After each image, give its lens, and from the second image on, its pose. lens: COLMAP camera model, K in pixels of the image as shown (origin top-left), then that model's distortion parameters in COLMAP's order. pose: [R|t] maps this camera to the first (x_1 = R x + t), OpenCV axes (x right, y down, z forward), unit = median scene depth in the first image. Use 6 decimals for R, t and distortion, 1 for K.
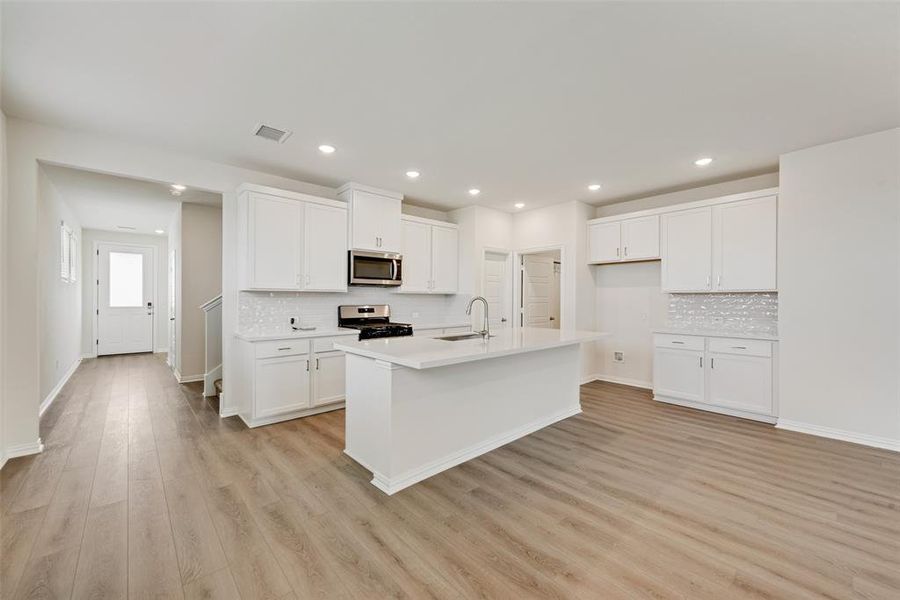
lens RADIAL K [[354.2, 0, 452.2], [0, 354.2, 295.8], [0, 0, 1]] dist [0.010225, -0.000237]
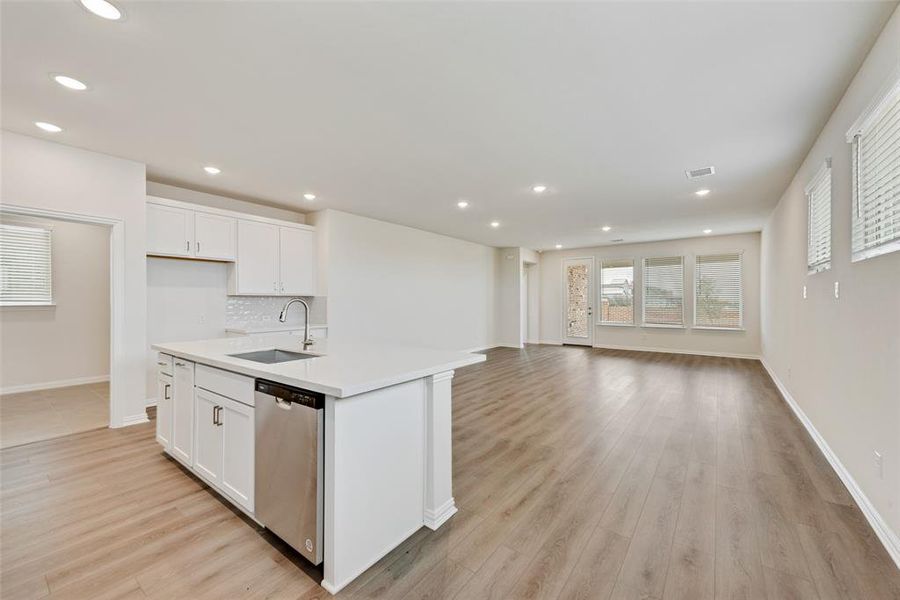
lens RADIAL K [[354.2, 0, 448.1], [0, 354.2, 299.4], [0, 0, 1]] dist [0.010225, -0.000237]
pose [[-0.185762, 0.004783, 0.982583, -0.565399], [-0.010127, 0.999926, -0.006782, 0.005580], [-0.982543, -0.011211, -0.185700, 0.620756]]
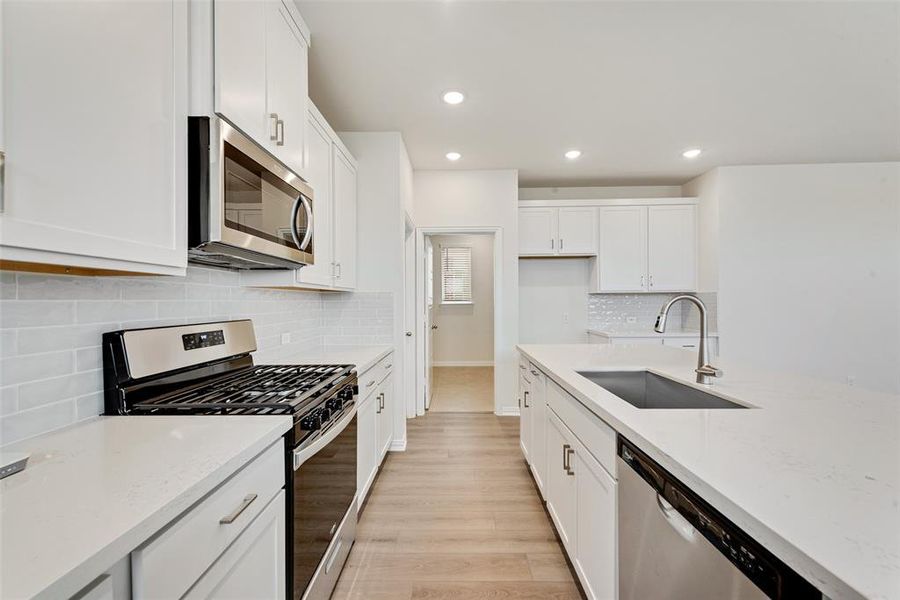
lens RADIAL K [[354.2, 0, 449.0], [0, 354.2, 300.2], [0, 0, 1]] dist [0.010225, -0.000237]
pose [[0.688310, -0.004154, 0.725404, -0.354753], [-0.000988, 0.999977, 0.006664, 0.005152], [-0.725416, -0.005303, 0.688291, 0.685423]]
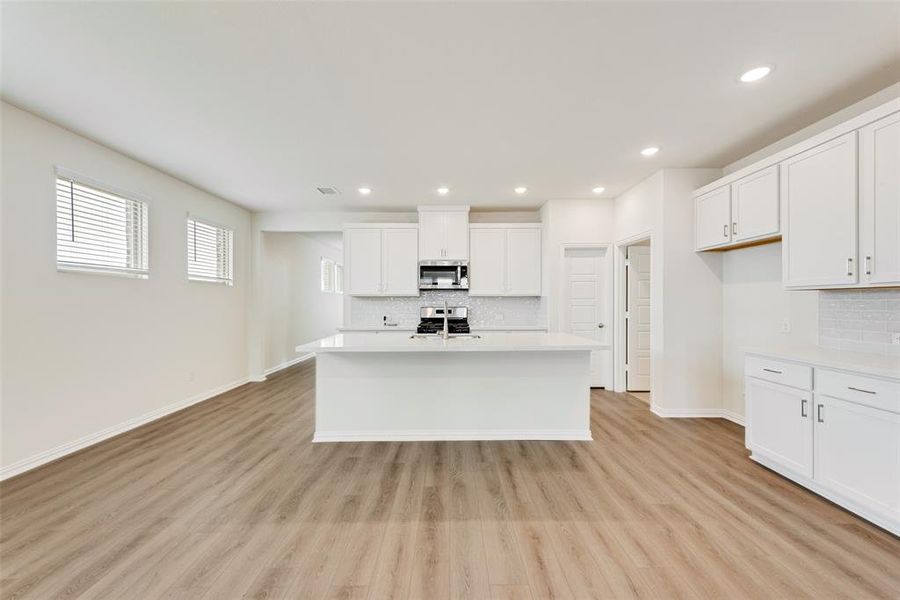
lens RADIAL K [[354.2, 0, 451.2], [0, 354.2, 297.4], [0, 0, 1]] dist [0.010225, -0.000237]
pose [[0.746422, -0.011291, -0.665378, 0.601363], [0.009019, 0.999936, -0.006851, 0.003583], [0.665412, -0.000887, 0.746476, 0.165912]]
